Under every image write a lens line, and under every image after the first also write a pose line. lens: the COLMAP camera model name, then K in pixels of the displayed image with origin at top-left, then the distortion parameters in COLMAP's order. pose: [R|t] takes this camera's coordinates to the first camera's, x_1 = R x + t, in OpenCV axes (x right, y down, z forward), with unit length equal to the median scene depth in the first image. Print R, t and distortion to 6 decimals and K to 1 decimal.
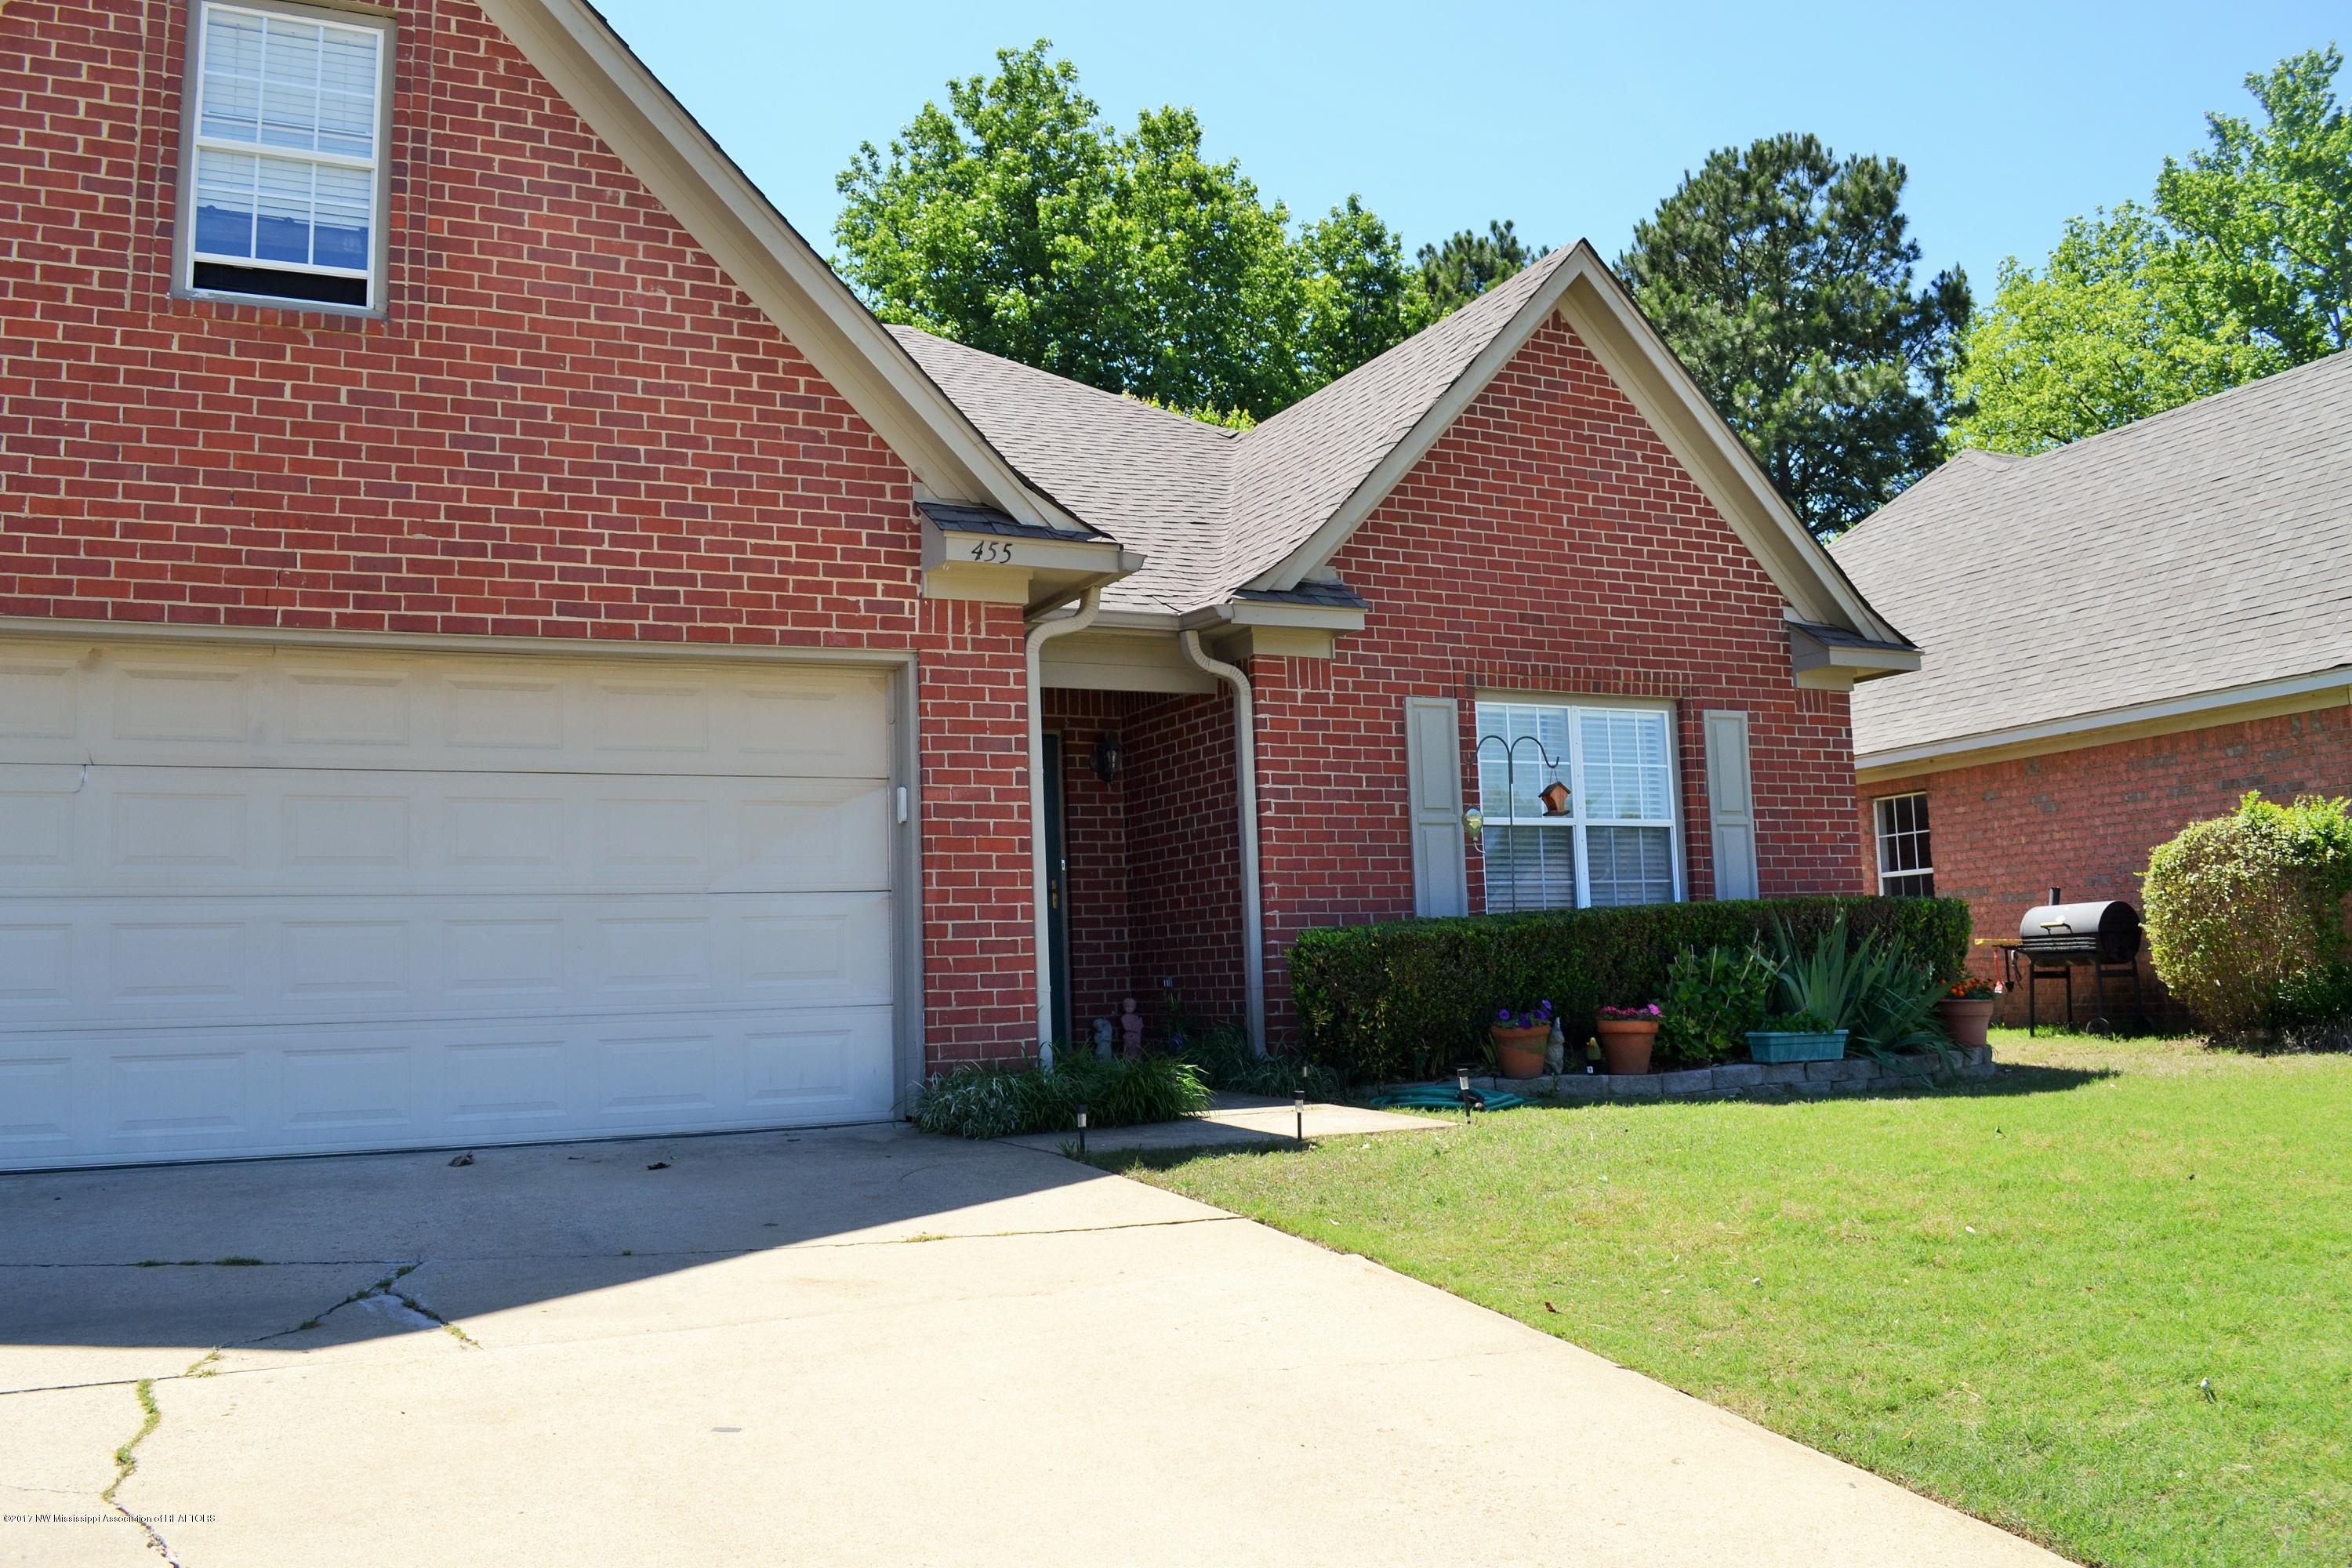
lens RADIAL K [[1868.0, 0, 1179.2], [0, 1868.0, 783.1], [0, 0, 1]] dist [-0.081169, 0.013616]
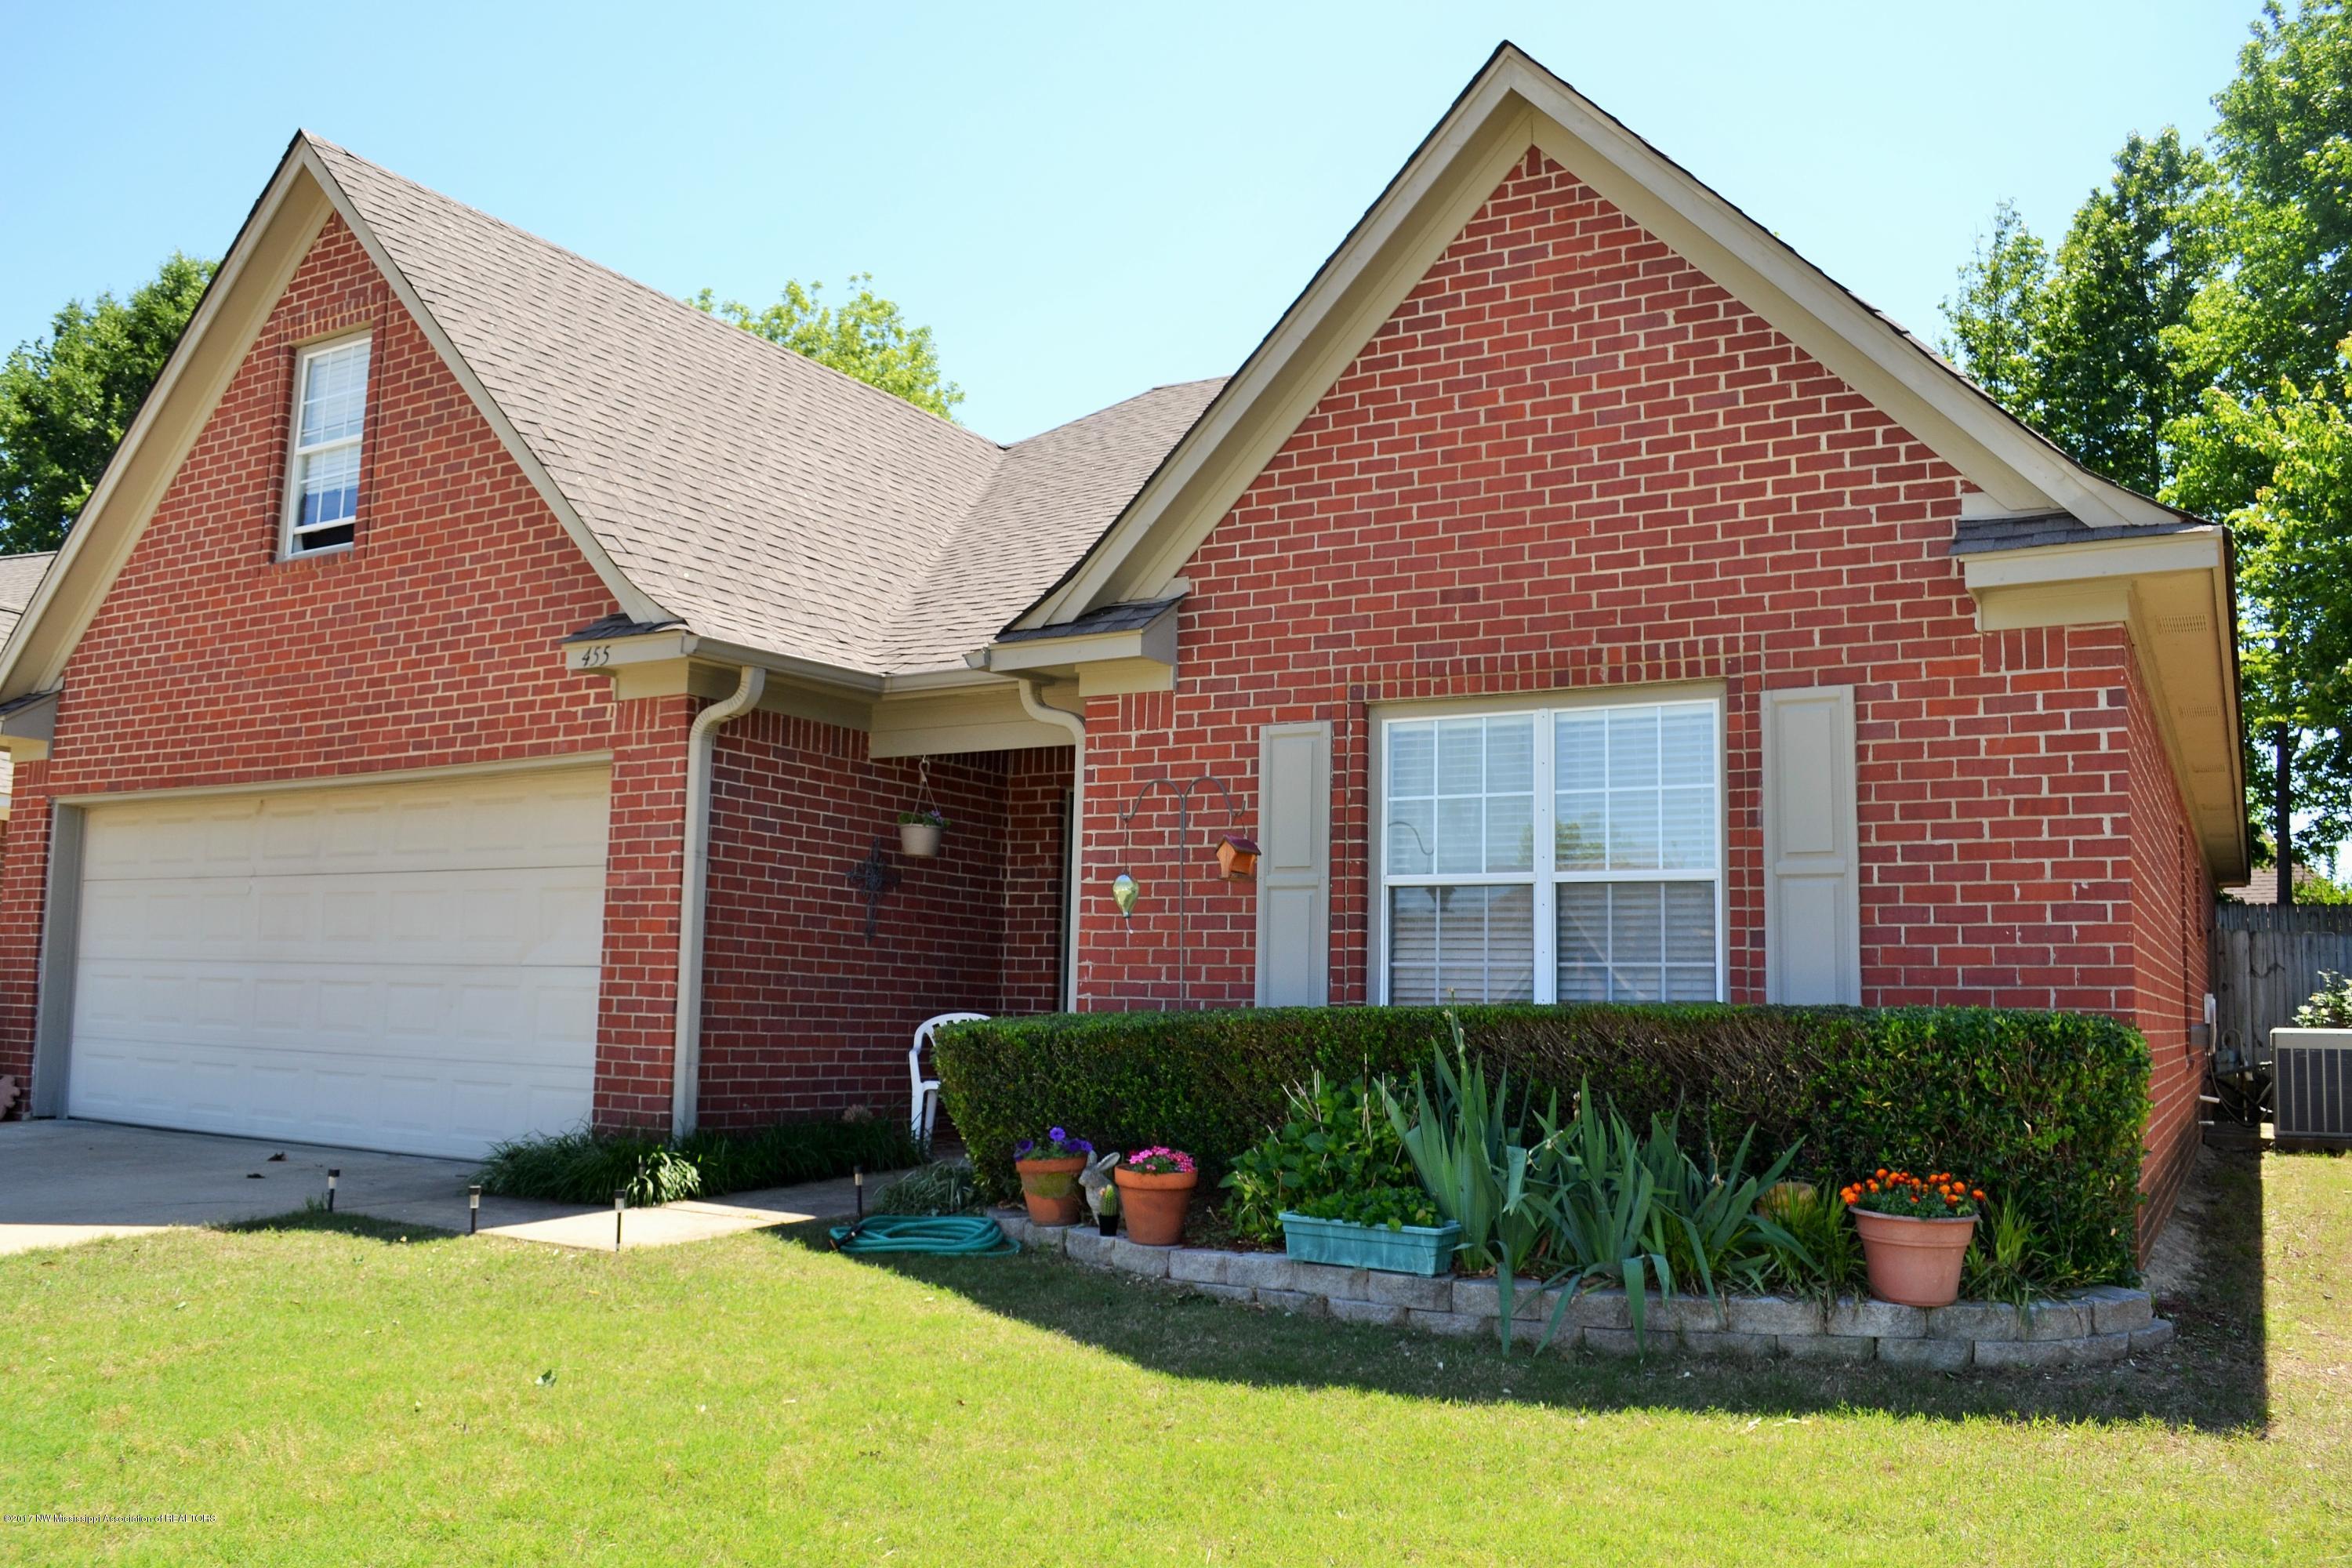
lens RADIAL K [[1868.0, 0, 1193.2], [0, 1868.0, 779.3], [0, 0, 1]] dist [-0.081169, 0.013616]
pose [[0.548622, -0.056649, -0.834149, 0.946624], [0.052412, 0.998070, -0.033310, 0.001098], [0.834426, -0.025445, 0.550532, 0.672652]]
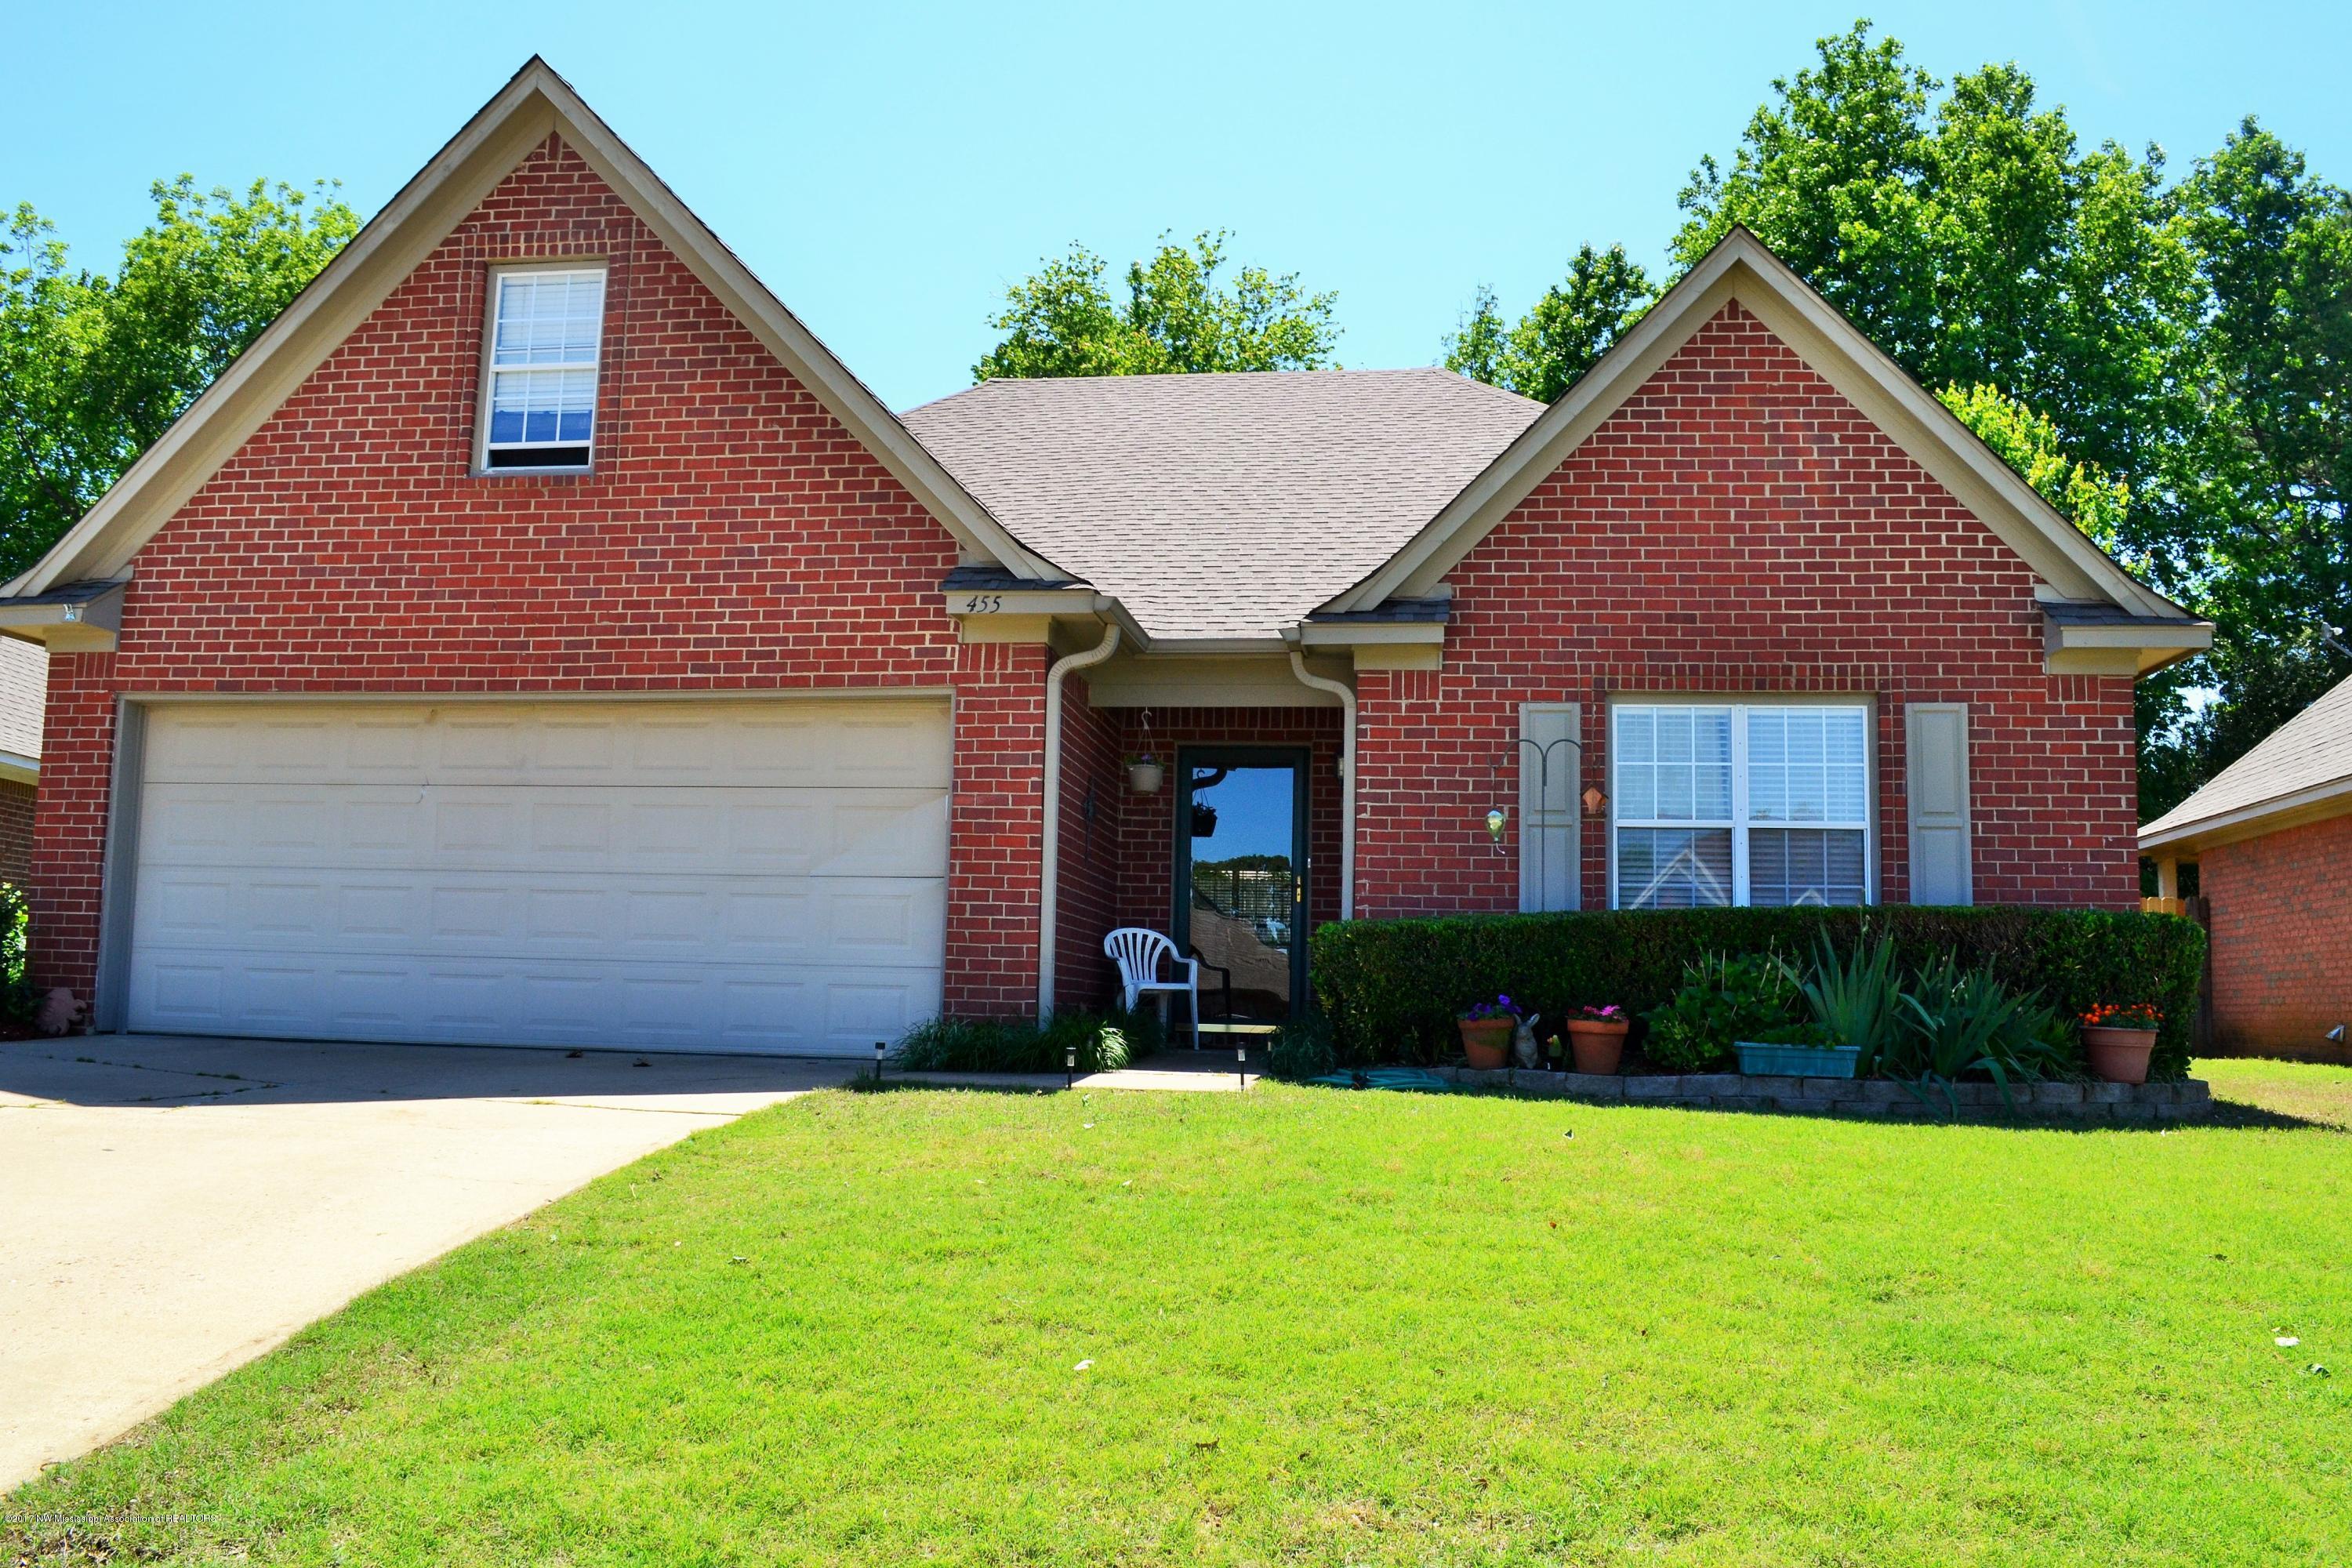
lens RADIAL K [[1868.0, 0, 1198.4], [0, 1868.0, 776.2], [0, 0, 1]] dist [-0.081169, 0.013616]
pose [[0.831545, -0.014552, -0.555267, 0.679849], [0.009745, 0.999885, -0.011610, 0.005818], [0.555372, 0.004243, 0.831591, 0.048553]]
